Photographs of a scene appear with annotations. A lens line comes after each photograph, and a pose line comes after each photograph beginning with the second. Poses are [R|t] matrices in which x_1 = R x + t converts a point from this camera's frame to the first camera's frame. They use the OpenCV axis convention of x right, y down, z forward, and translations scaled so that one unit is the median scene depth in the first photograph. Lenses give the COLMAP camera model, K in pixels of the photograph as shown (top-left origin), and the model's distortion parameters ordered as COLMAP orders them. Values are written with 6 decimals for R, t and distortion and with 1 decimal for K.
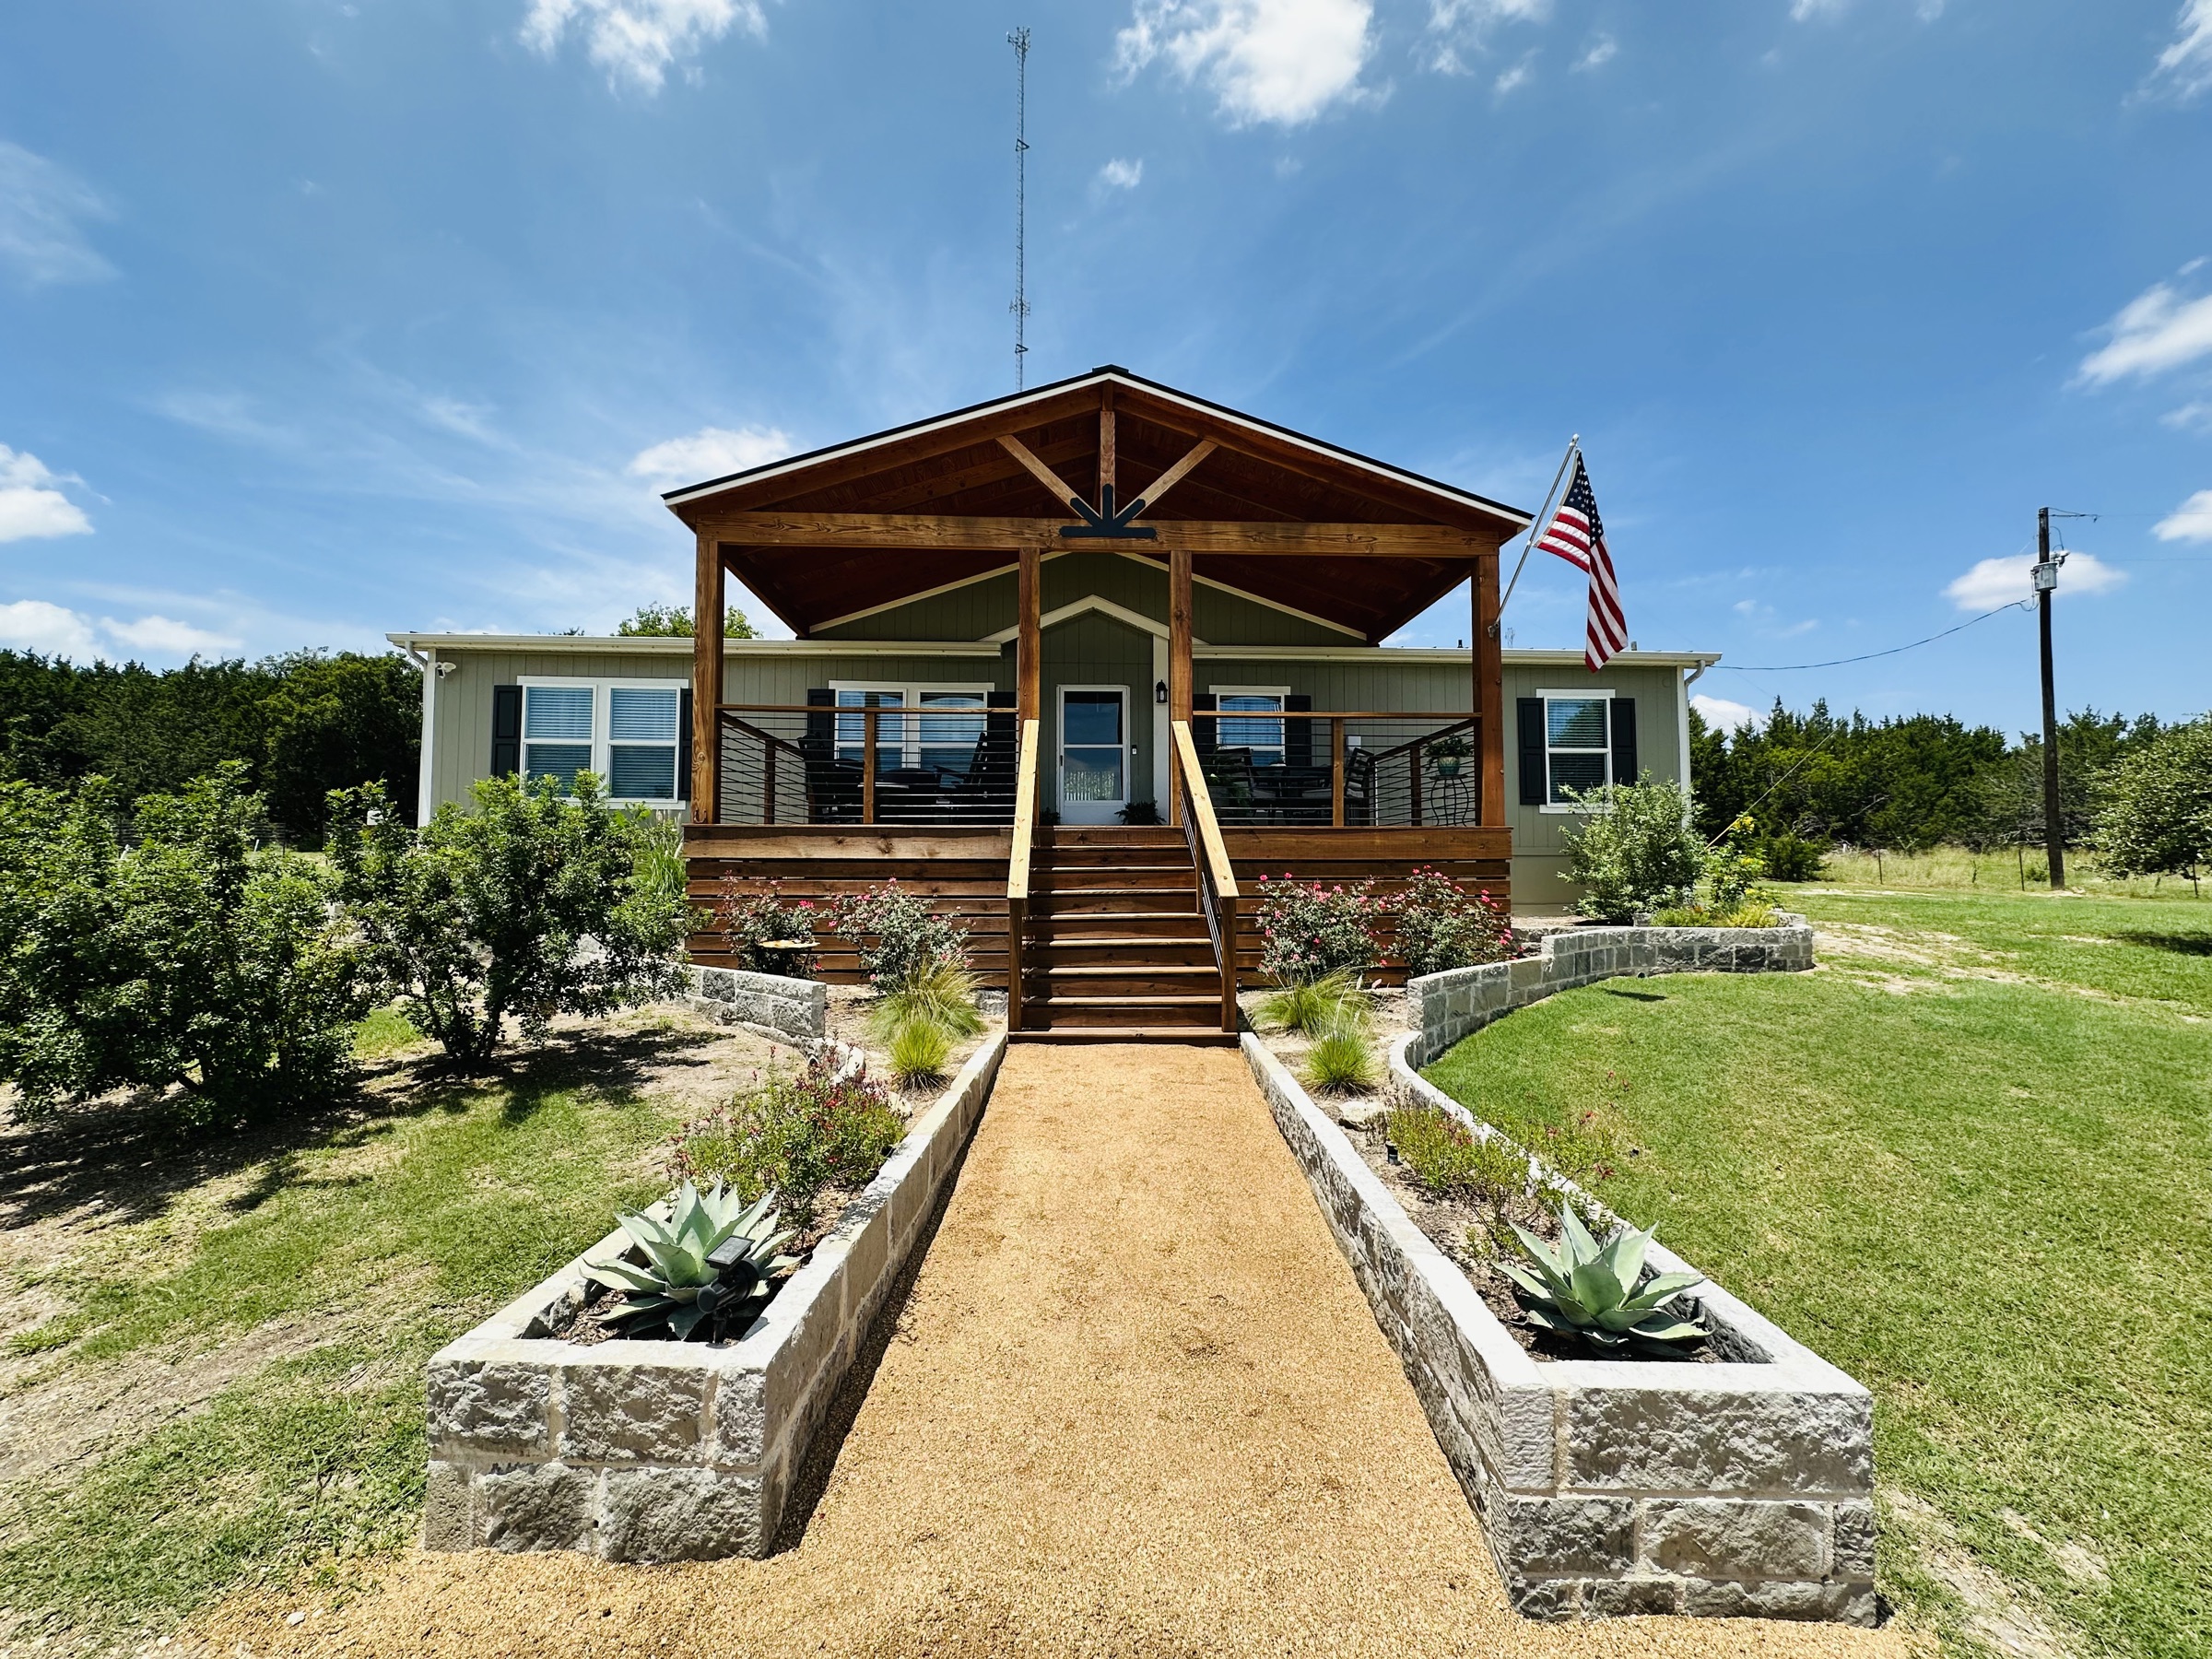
lens RADIAL K [[881.8, 0, 1105.6], [0, 881.8, 829.9], [0, 0, 1]] dist [-0.002603, 0.000381]
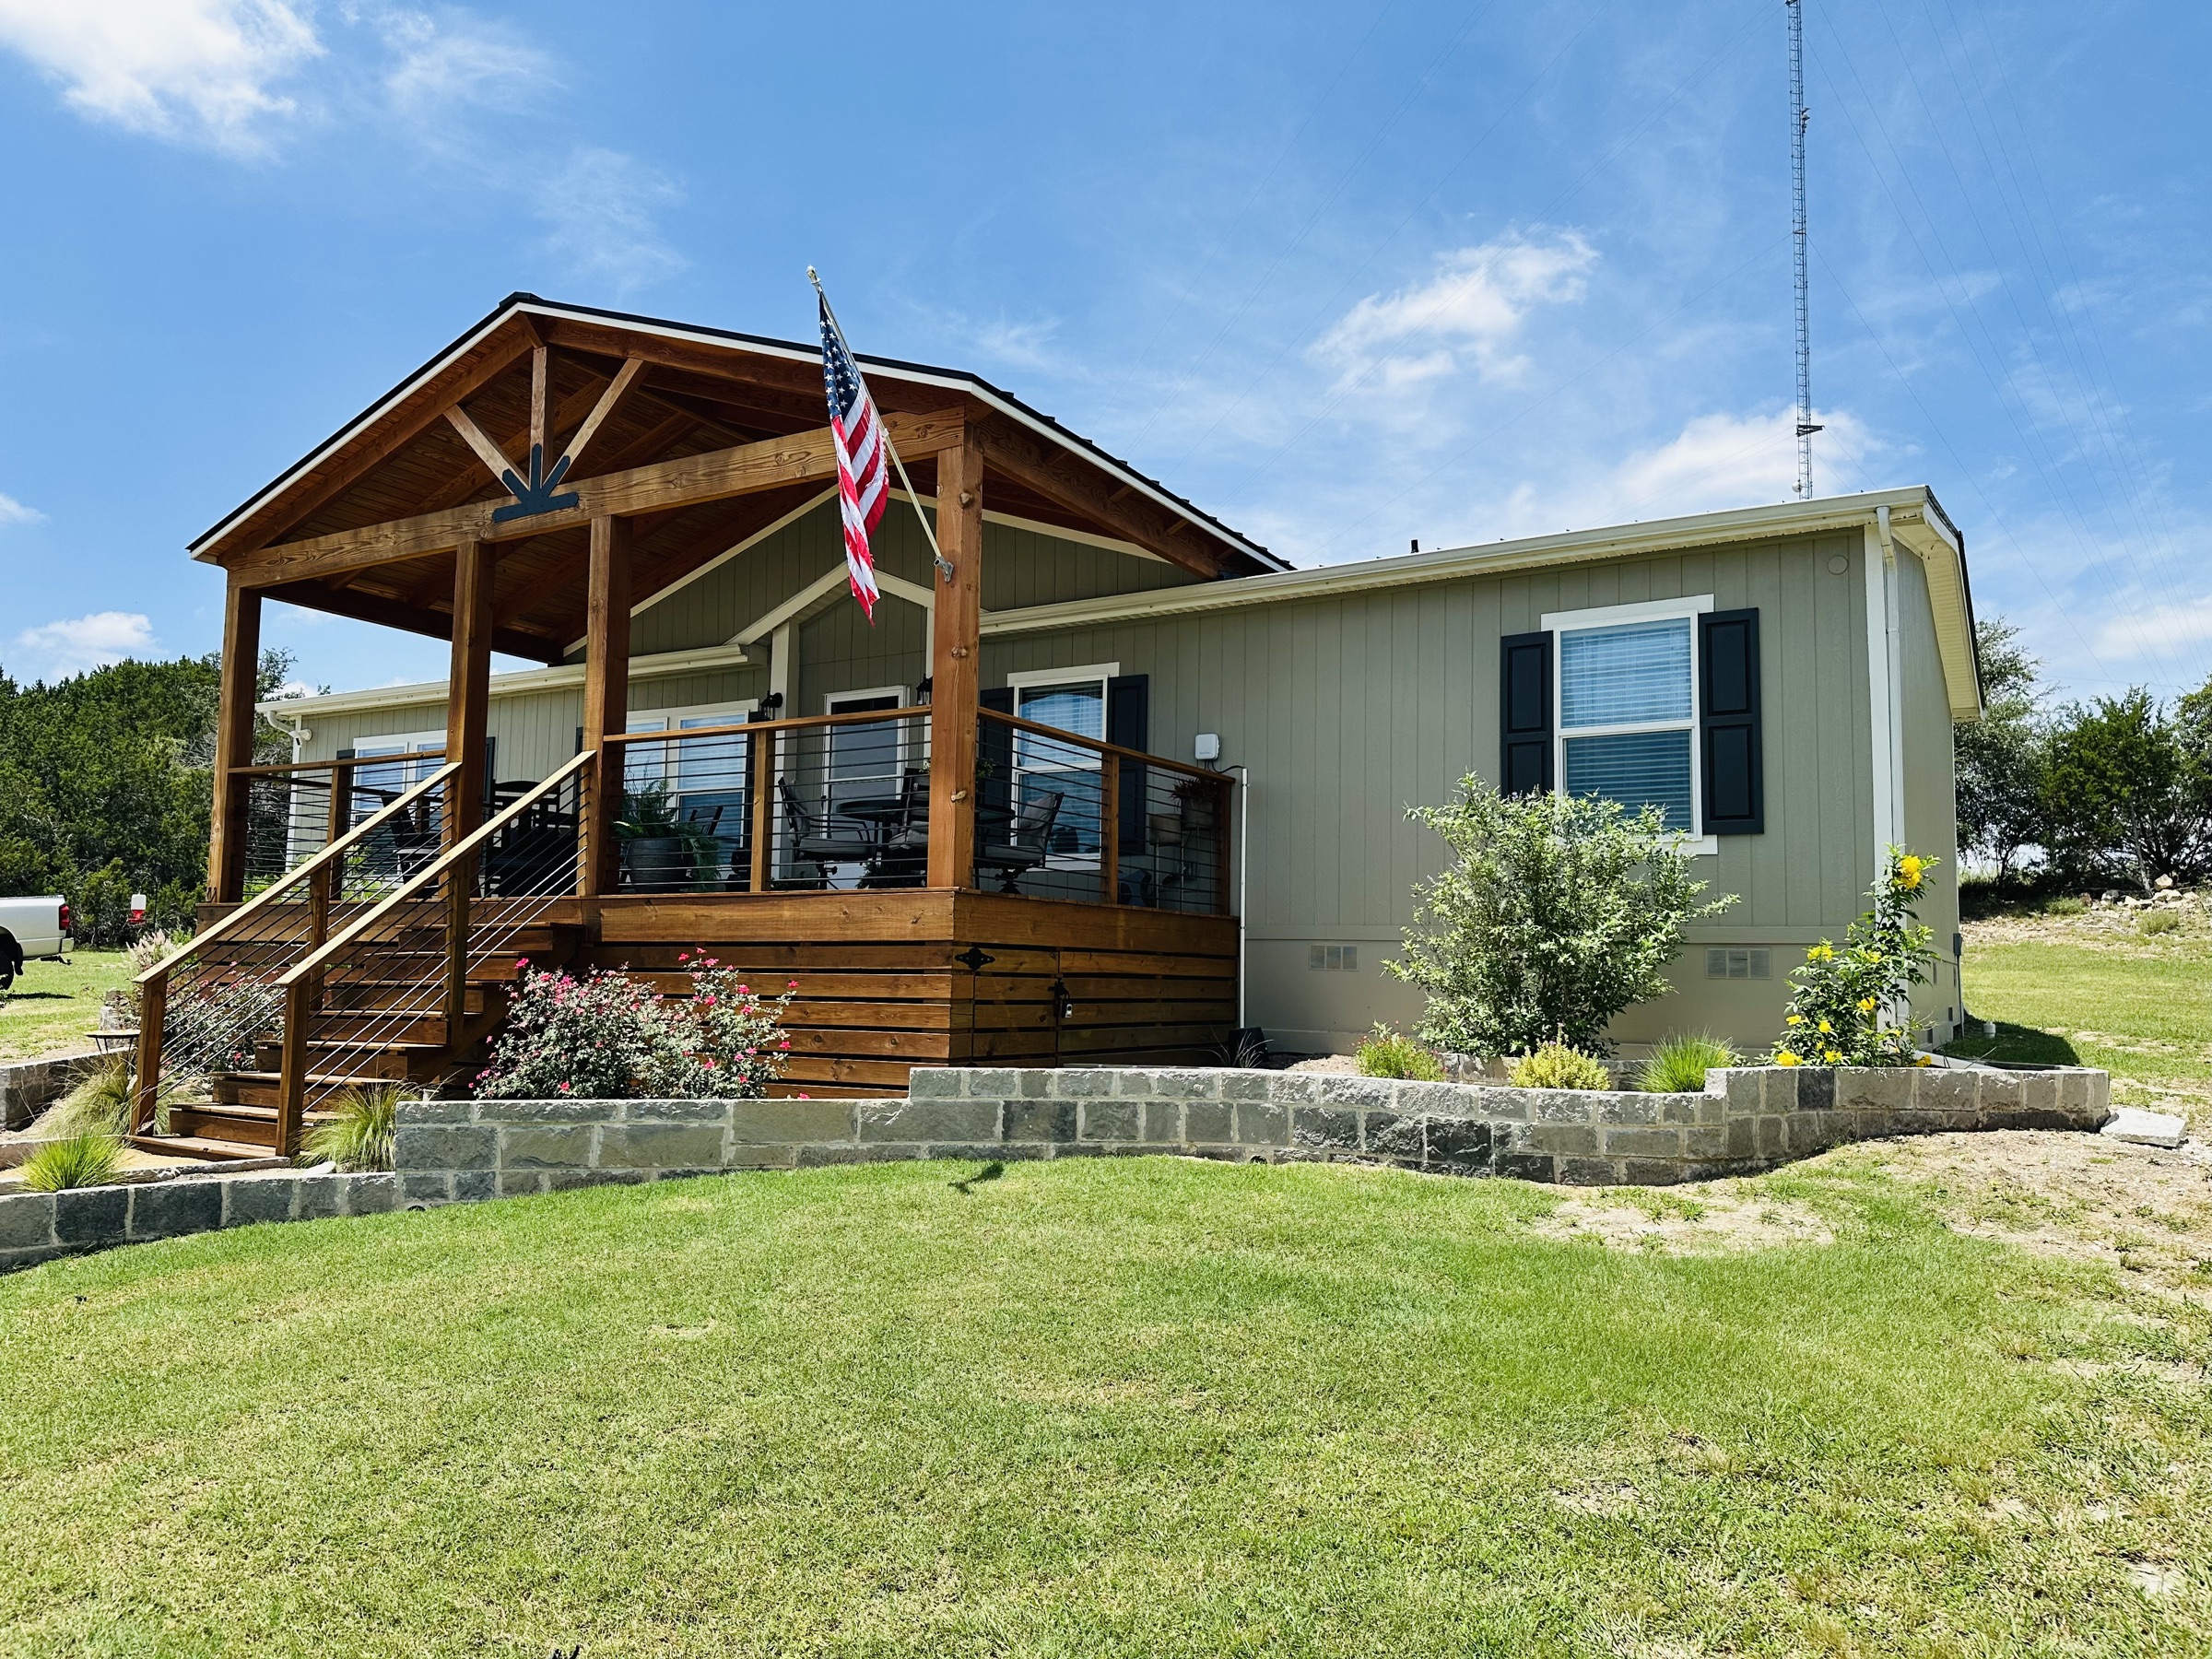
lens RADIAL K [[1551.1, 0, 1103.5], [0, 1551.1, 833.3], [0, 0, 1]] dist [0.030404, -0.002476]
pose [[0.829400, -0.039211, -0.557277, 1.057162], [0.009854, 0.998405, -0.055585, 0.018591], [0.558568, 0.040611, 0.828464, 0.164327]]
